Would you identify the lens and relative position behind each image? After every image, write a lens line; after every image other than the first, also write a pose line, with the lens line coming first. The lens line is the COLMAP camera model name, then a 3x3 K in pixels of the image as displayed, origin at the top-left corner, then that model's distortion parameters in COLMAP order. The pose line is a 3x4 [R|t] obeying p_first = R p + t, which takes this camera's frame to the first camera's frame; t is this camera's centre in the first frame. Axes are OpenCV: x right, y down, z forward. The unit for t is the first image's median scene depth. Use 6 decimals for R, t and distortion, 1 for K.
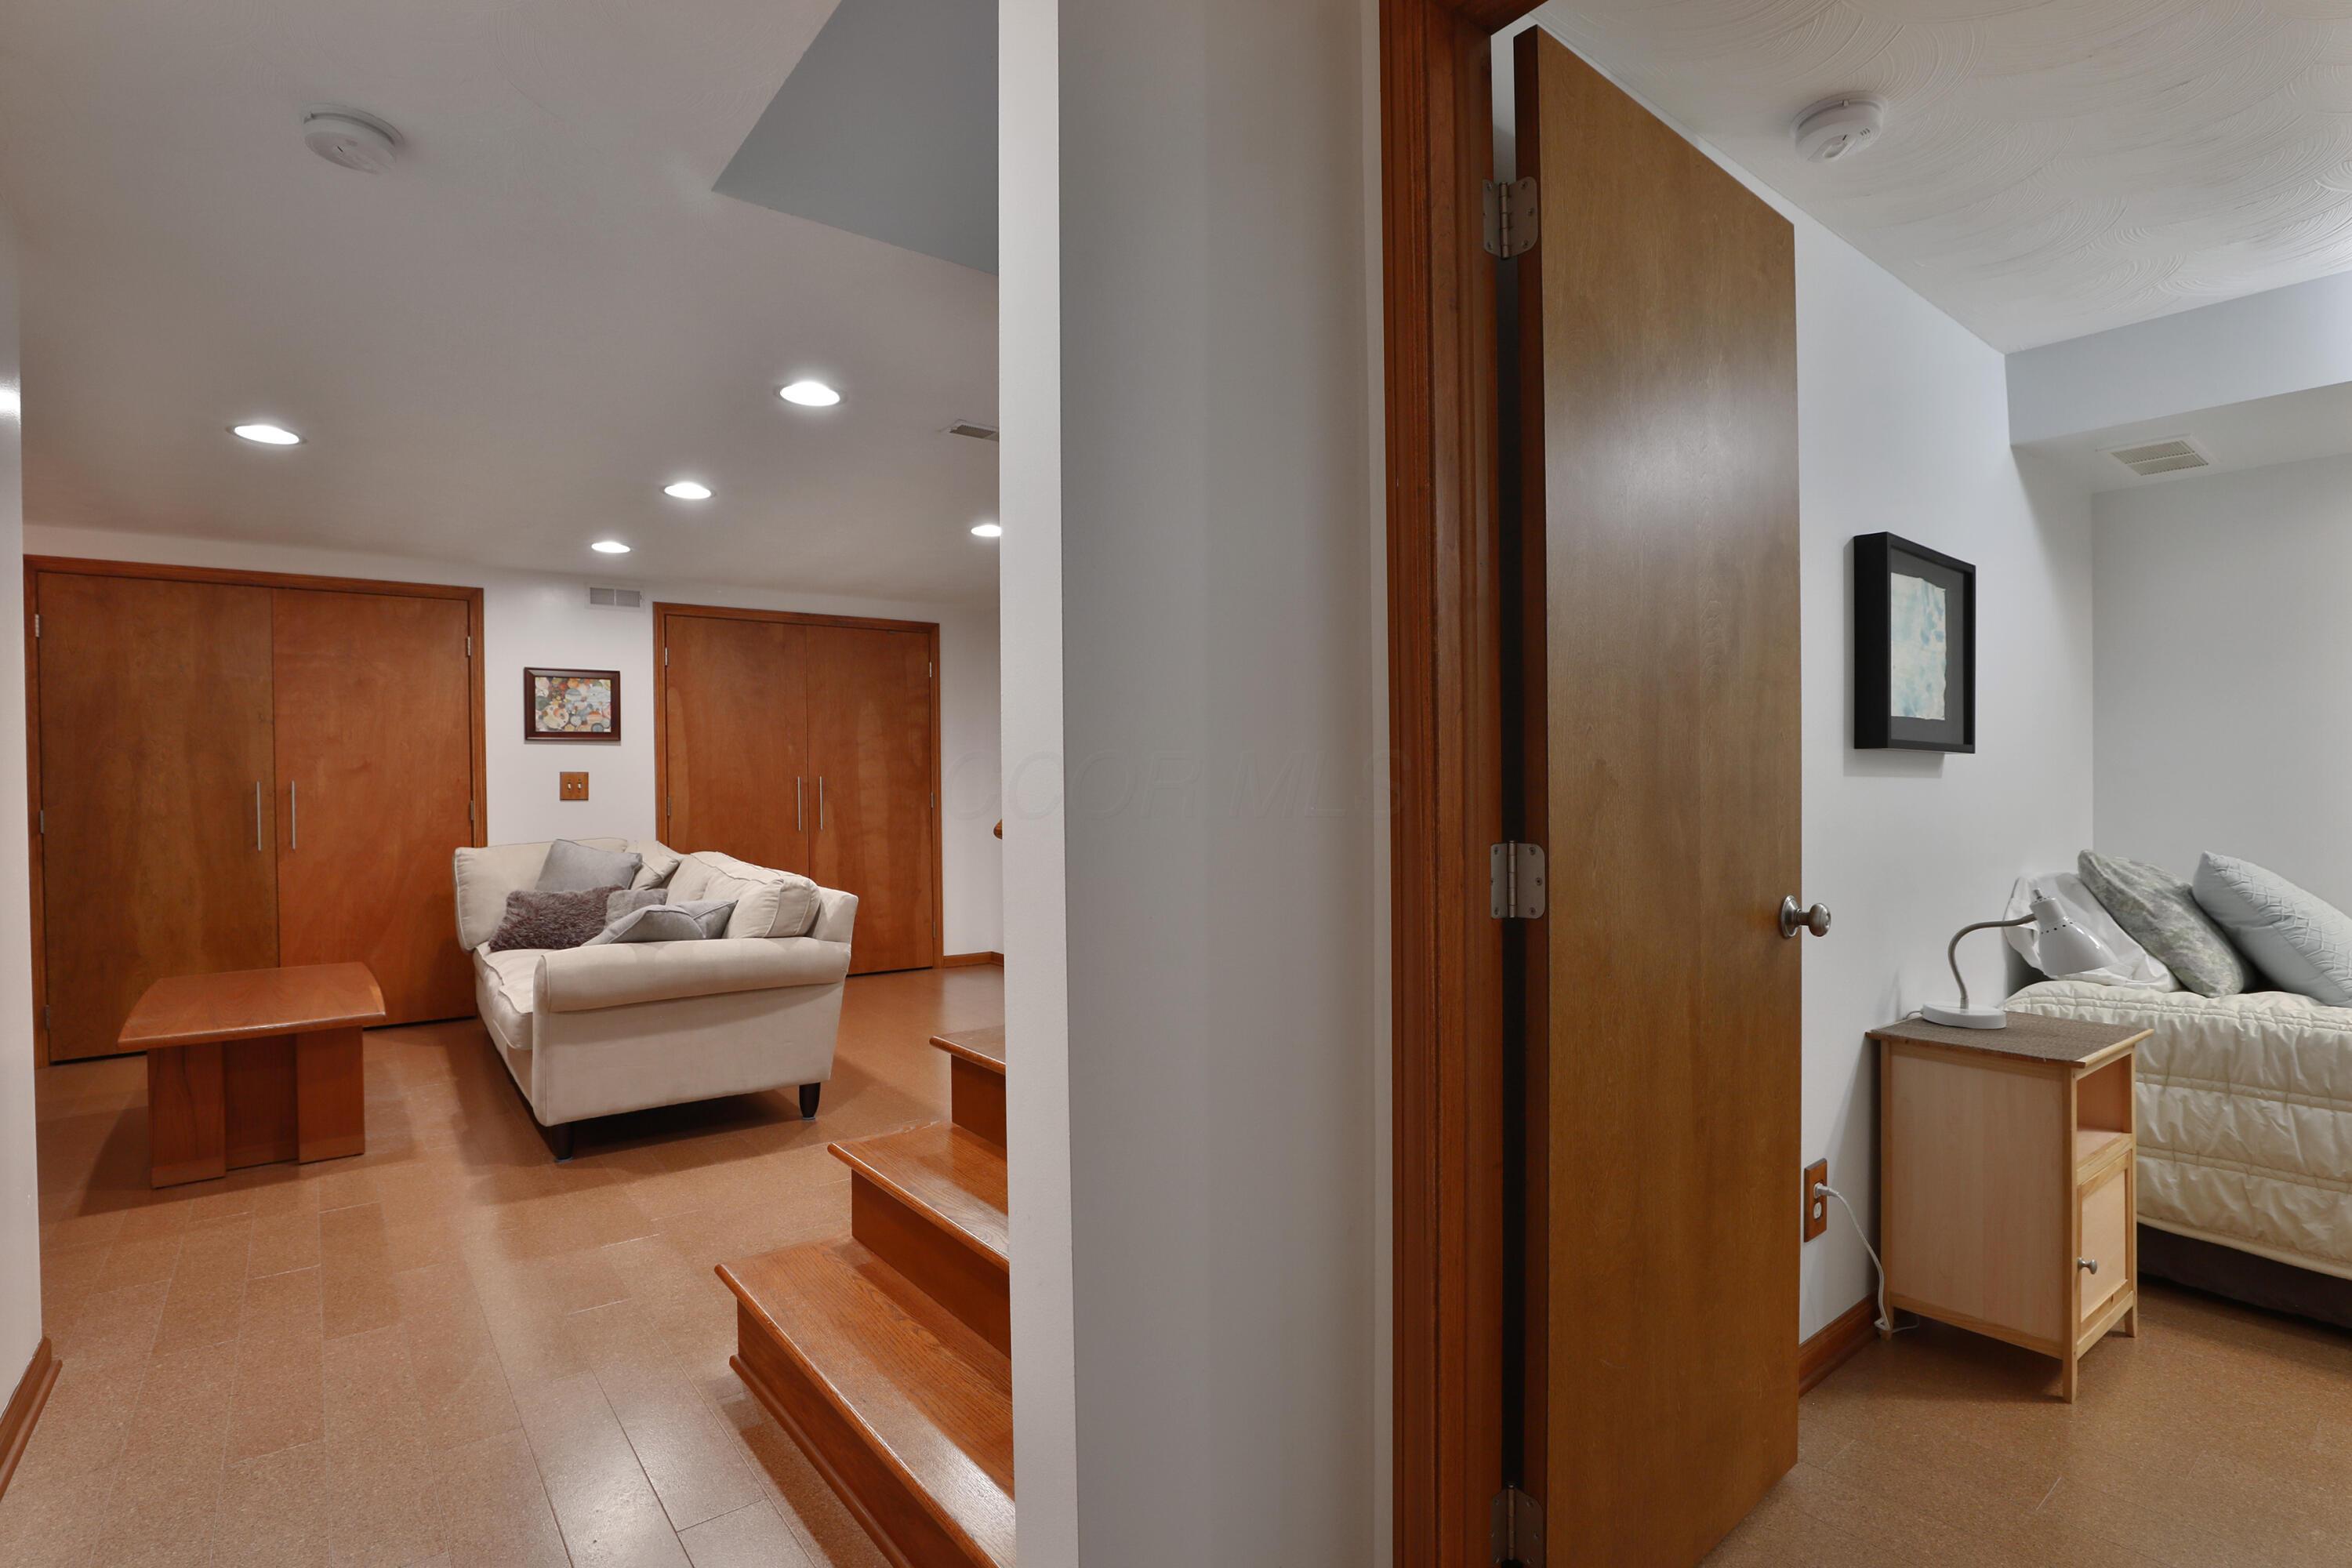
lens RADIAL K [[1127.5, 0, 1184.3], [0, 1127.5, 782.0], [0, 0, 1]] dist [-0.019187, 0.002857]
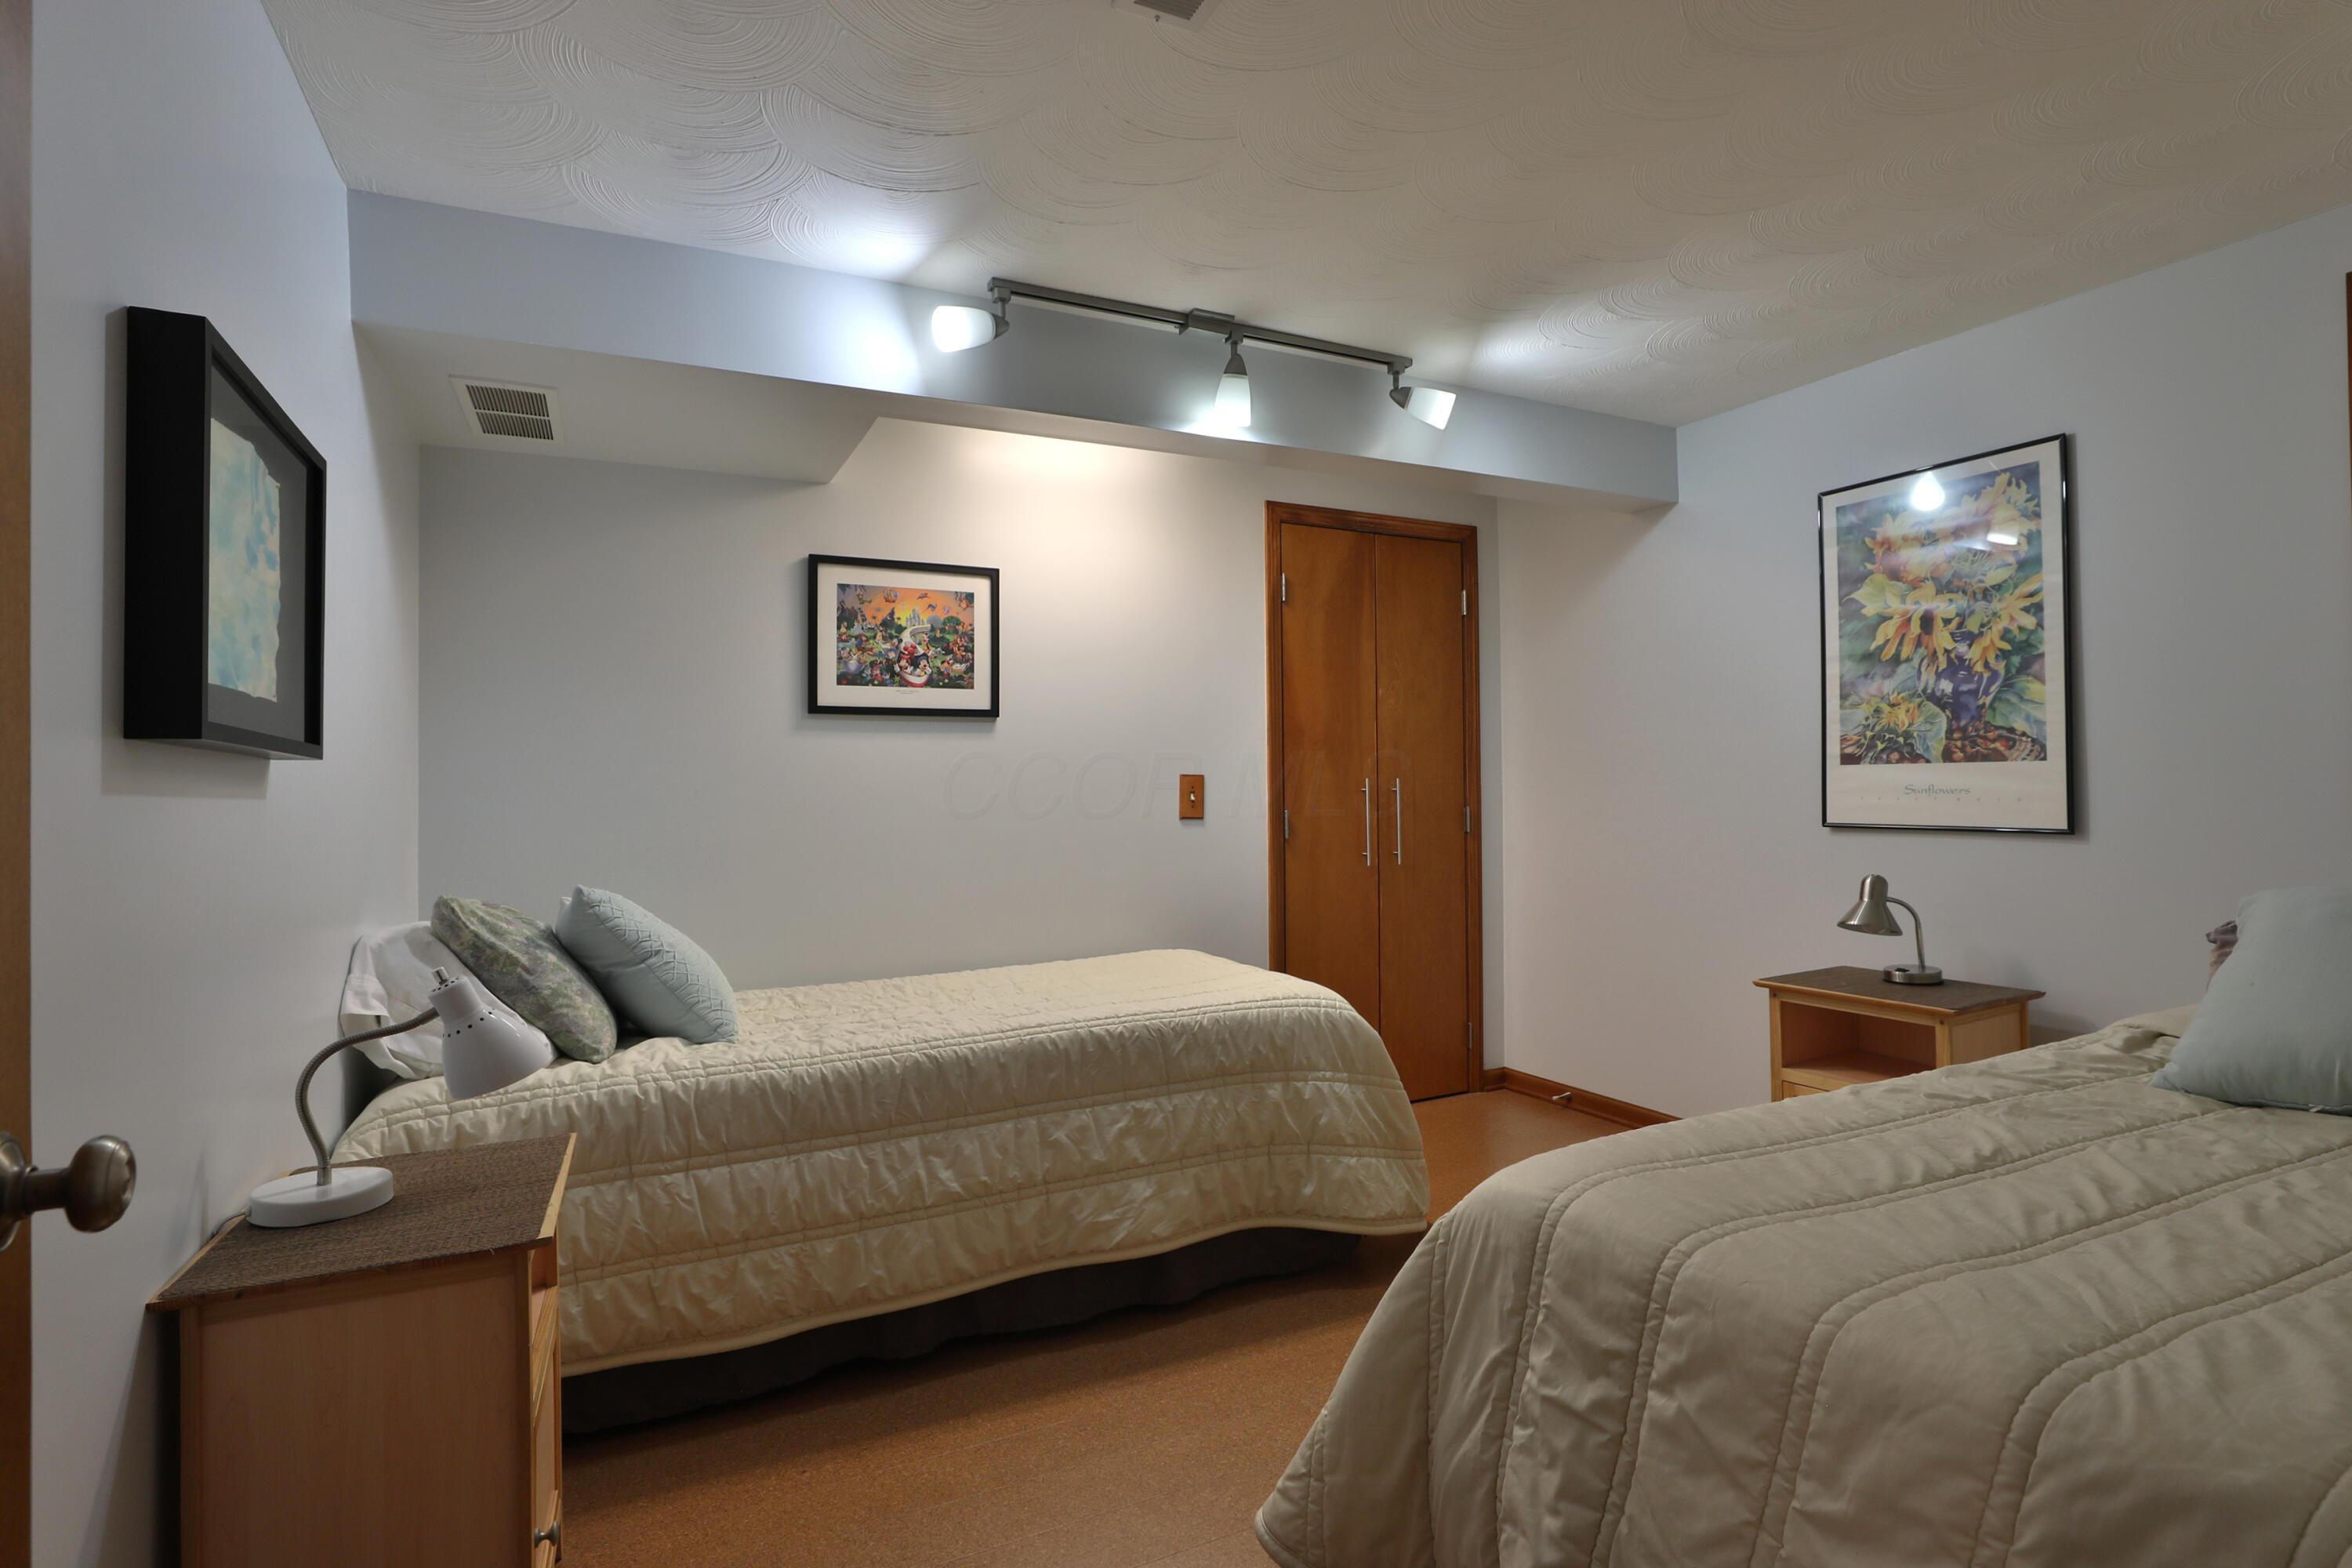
lens RADIAL K [[1127.5, 0, 1183.7], [0, 1127.5, 778.6], [0, 0, 1]] dist [-0.019187, 0.002857]
pose [[0.206882, 0.011013, 0.978304, 0.203090], [0.013683, 0.999806, -0.014148, 0.000282], [-0.978270, 0.016313, 0.206692, 0.412713]]
